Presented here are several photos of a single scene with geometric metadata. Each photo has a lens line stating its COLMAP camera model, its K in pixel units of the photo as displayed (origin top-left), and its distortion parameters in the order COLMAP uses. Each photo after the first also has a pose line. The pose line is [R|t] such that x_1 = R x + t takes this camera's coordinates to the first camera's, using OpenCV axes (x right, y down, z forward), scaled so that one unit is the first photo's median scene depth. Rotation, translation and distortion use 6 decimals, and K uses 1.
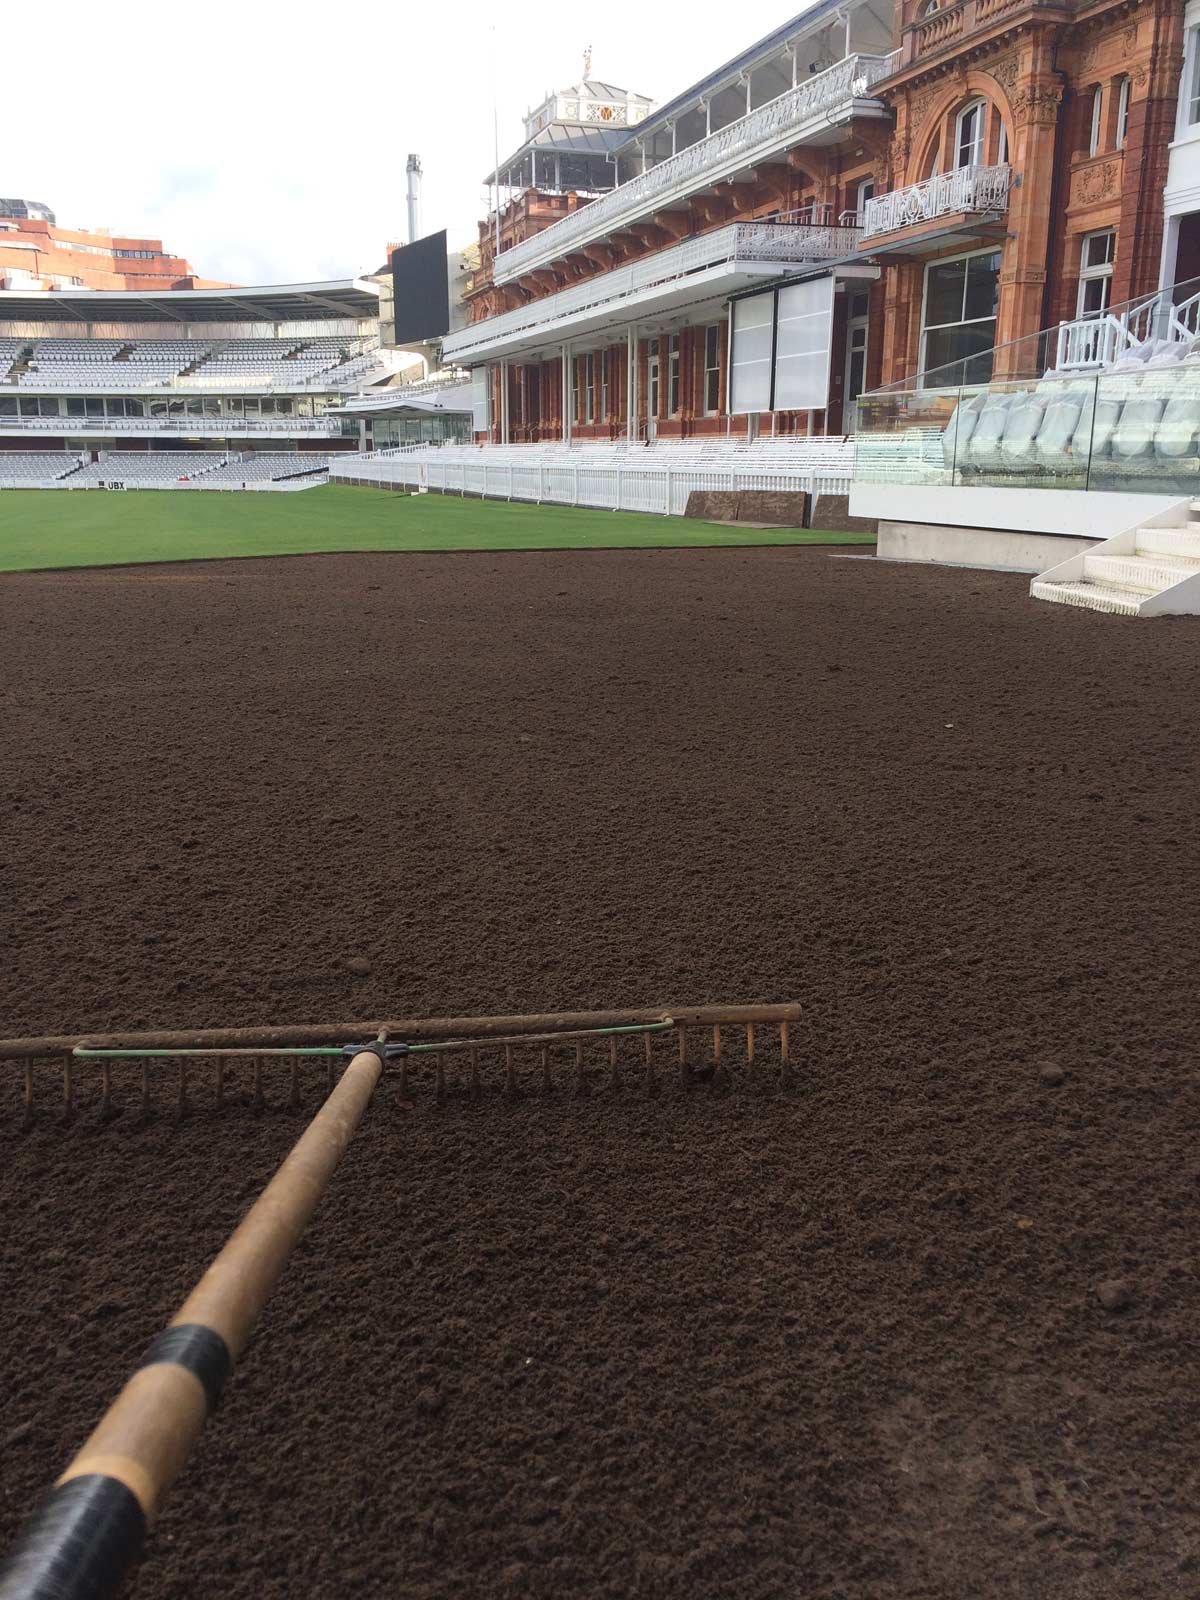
lens RADIAL K [[1355.2, 0, 593.0], [0, 1355.2, 804.2], [0, 0, 1]] dist [0.077857, -0.088973]
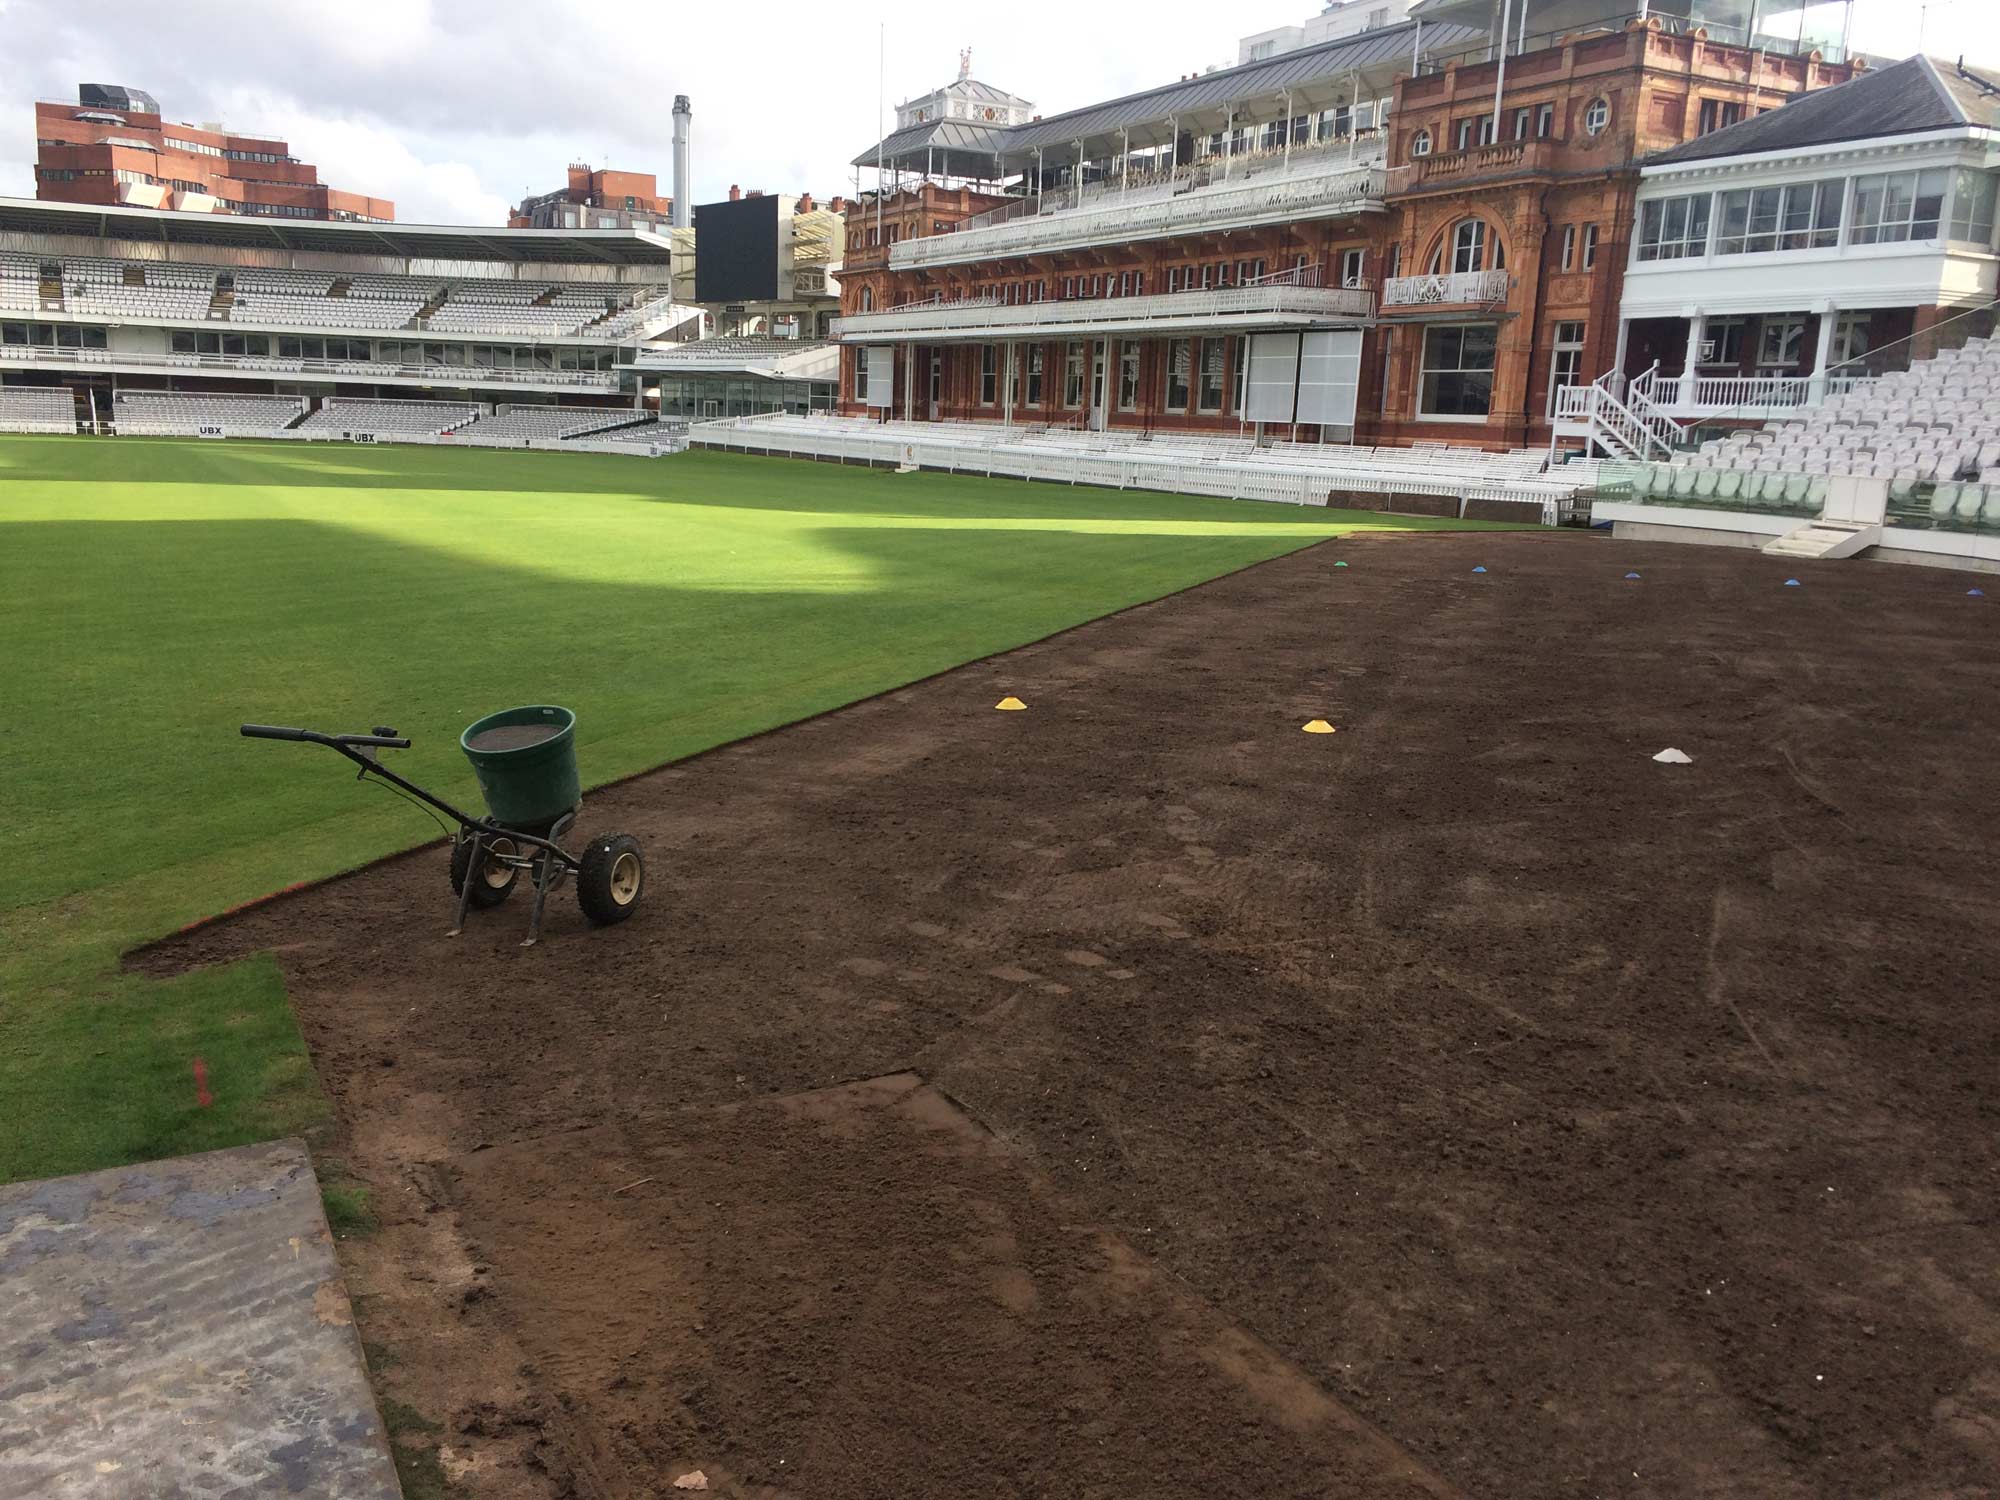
lens RADIAL K [[1694.0, 0, 994.3], [0, 1694.0, 754.6], [0, 0, 1]] dist [0.077857, -0.088973]
pose [[0.981512, -0.004510, 0.191349, -0.243758], [0.013311, 0.998910, -0.044736, 0.049112], [-0.190939, 0.046456, 0.980502, -0.270509]]
